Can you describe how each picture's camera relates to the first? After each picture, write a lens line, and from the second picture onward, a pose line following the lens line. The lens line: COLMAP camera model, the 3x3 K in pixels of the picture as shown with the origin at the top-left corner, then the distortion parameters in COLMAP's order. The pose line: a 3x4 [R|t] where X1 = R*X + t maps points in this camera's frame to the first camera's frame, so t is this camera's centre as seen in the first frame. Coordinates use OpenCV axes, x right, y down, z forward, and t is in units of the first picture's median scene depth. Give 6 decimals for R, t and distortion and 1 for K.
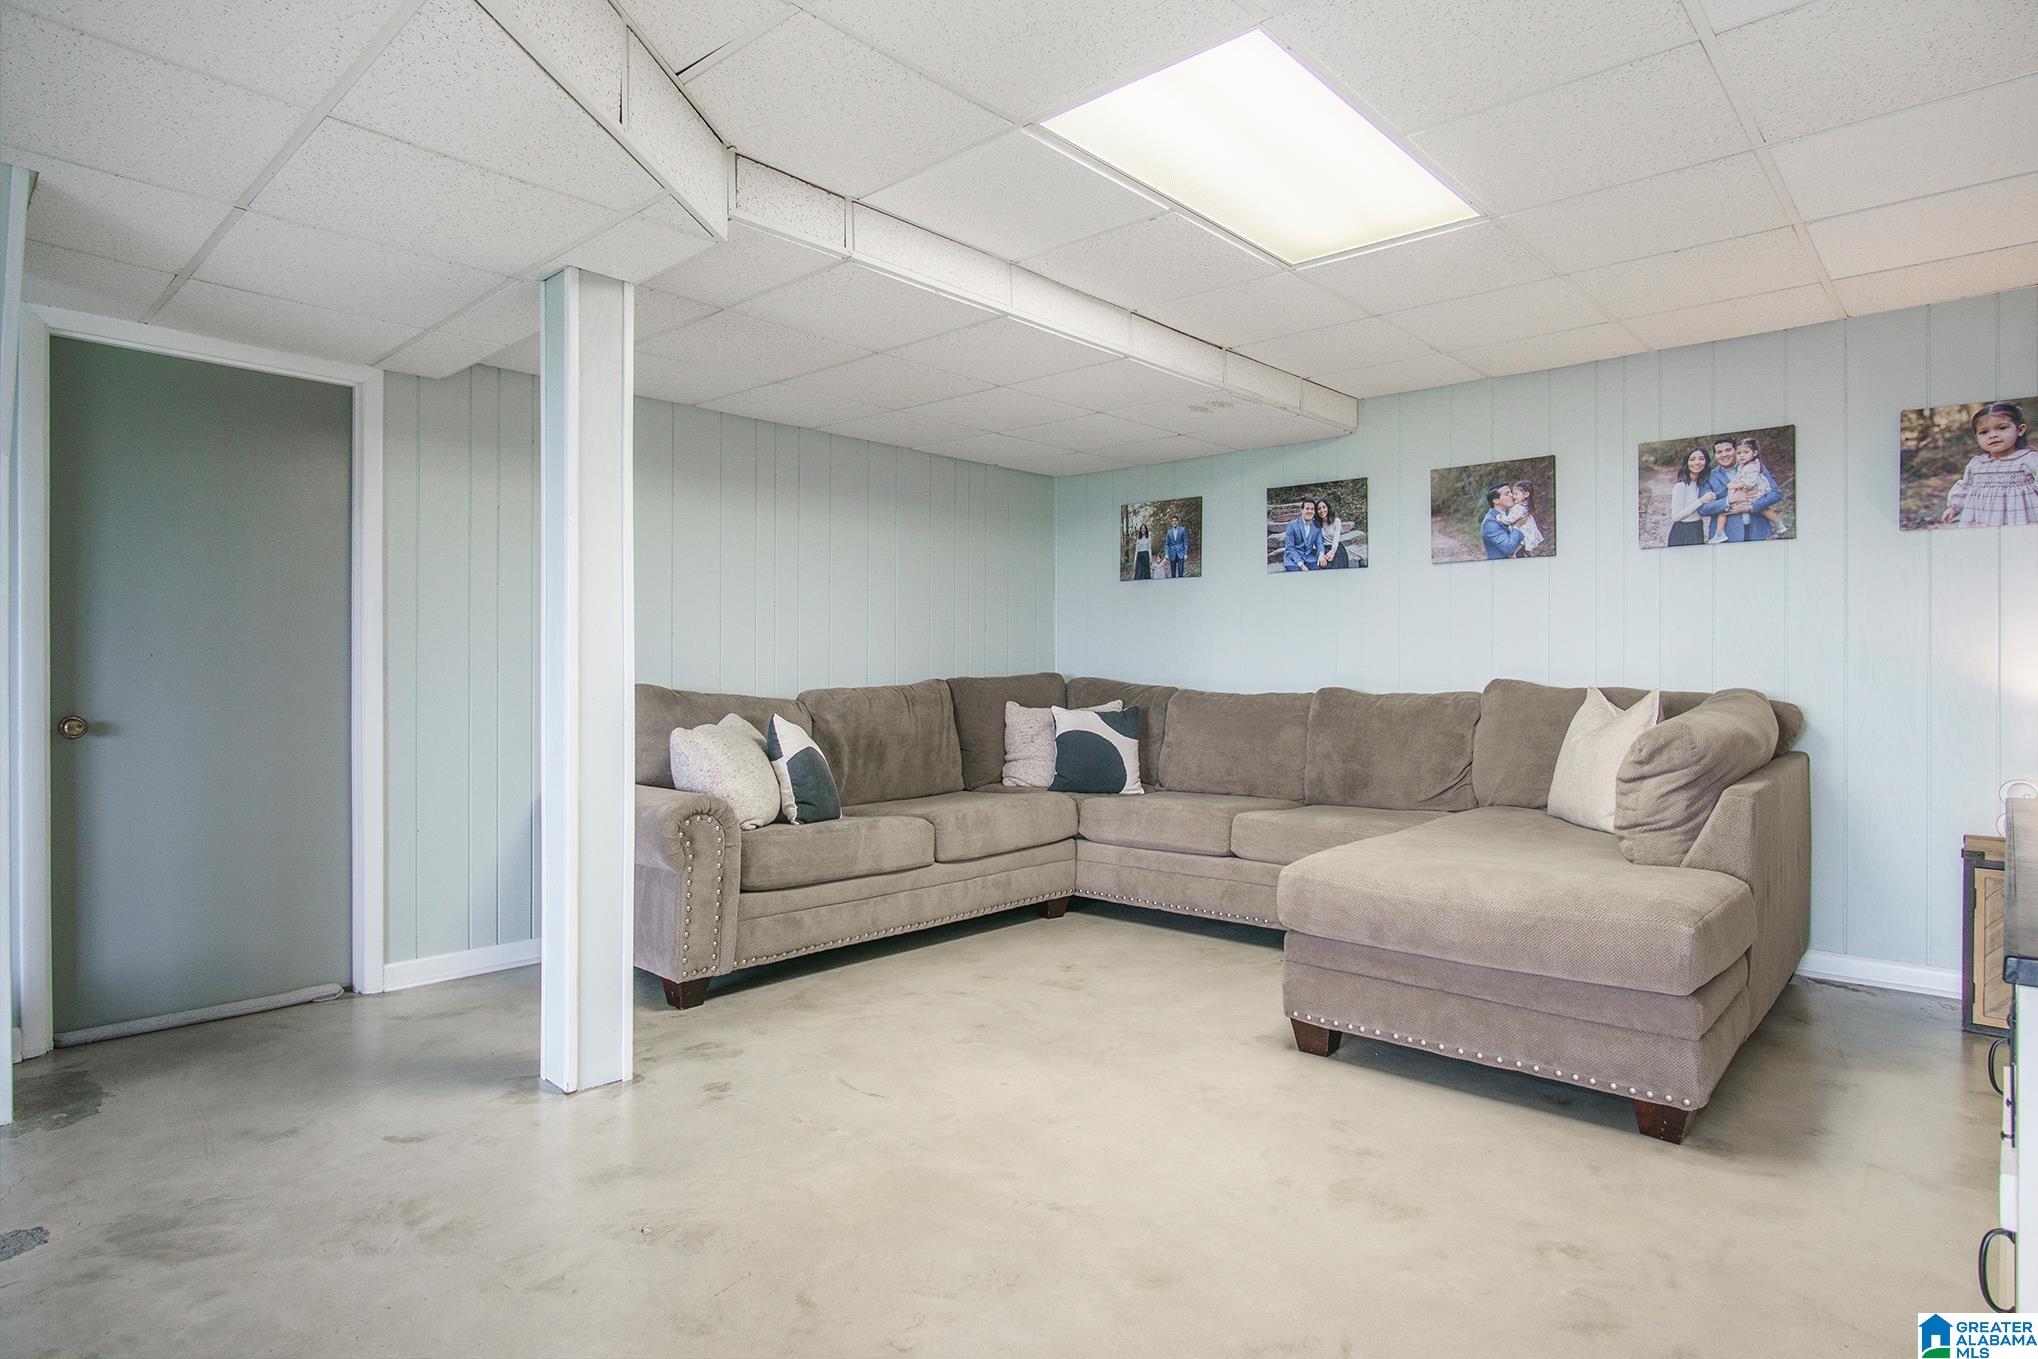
lens RADIAL K [[1114.7, 0, 1016.2], [0, 1114.7, 652.9], [0, 0, 1]] dist [-0.003265, 0.001293]
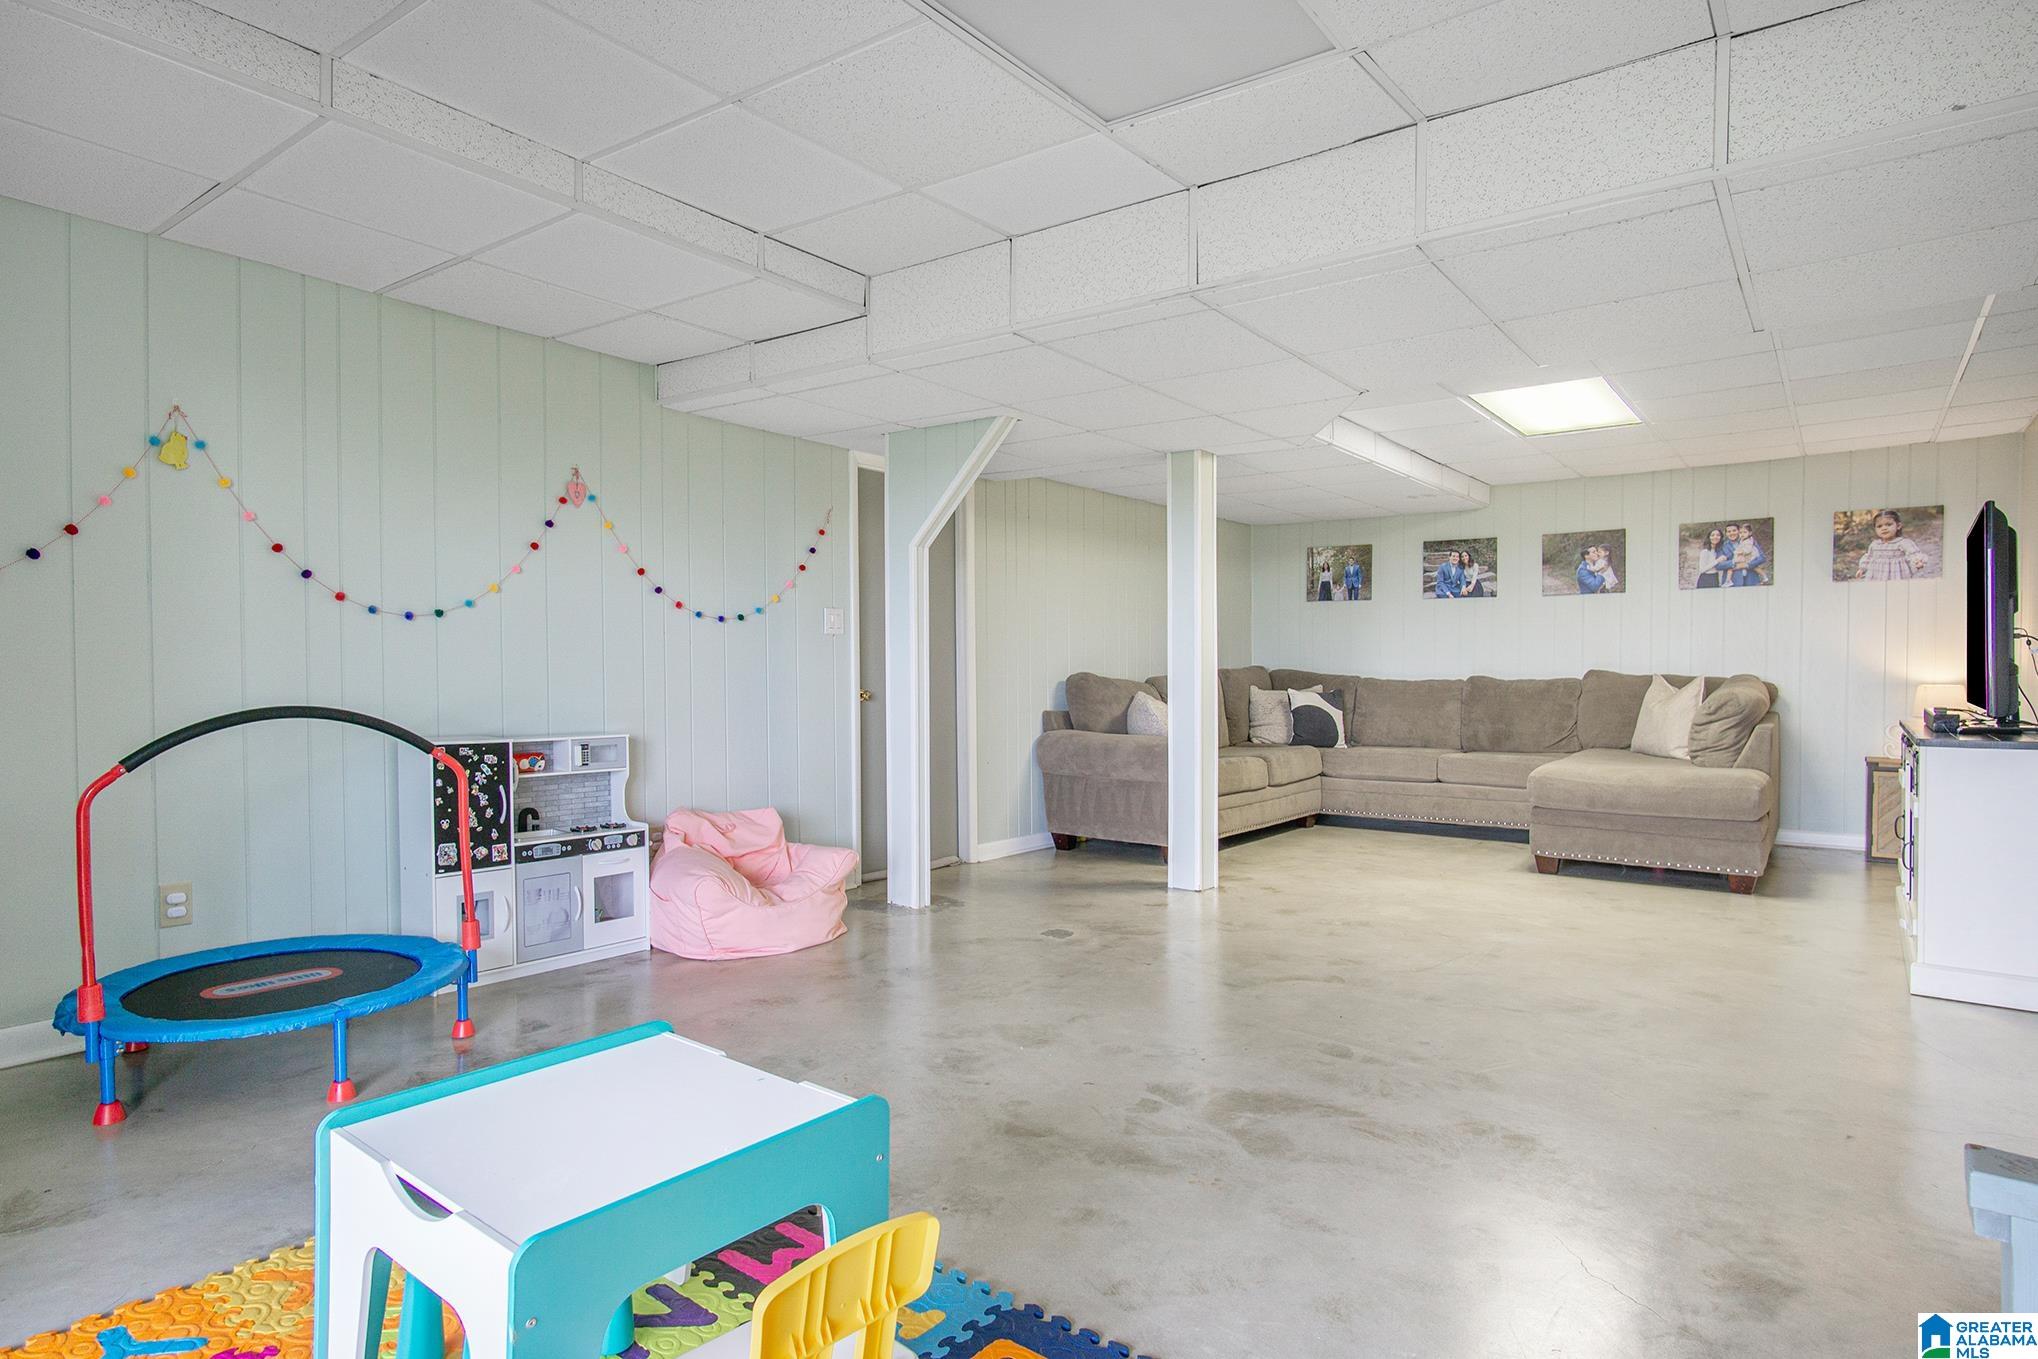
lens RADIAL K [[1115.5, 0, 1048.7], [0, 1115.5, 671.2], [0, 0, 1]] dist [0.001075, -0.000386]
pose [[0.994594, -0.002179, 0.103820, -0.509310], [-0.000006, 0.999779, 0.021038, -0.007976], [-0.103843, -0.020924, 0.994374, -0.509802]]
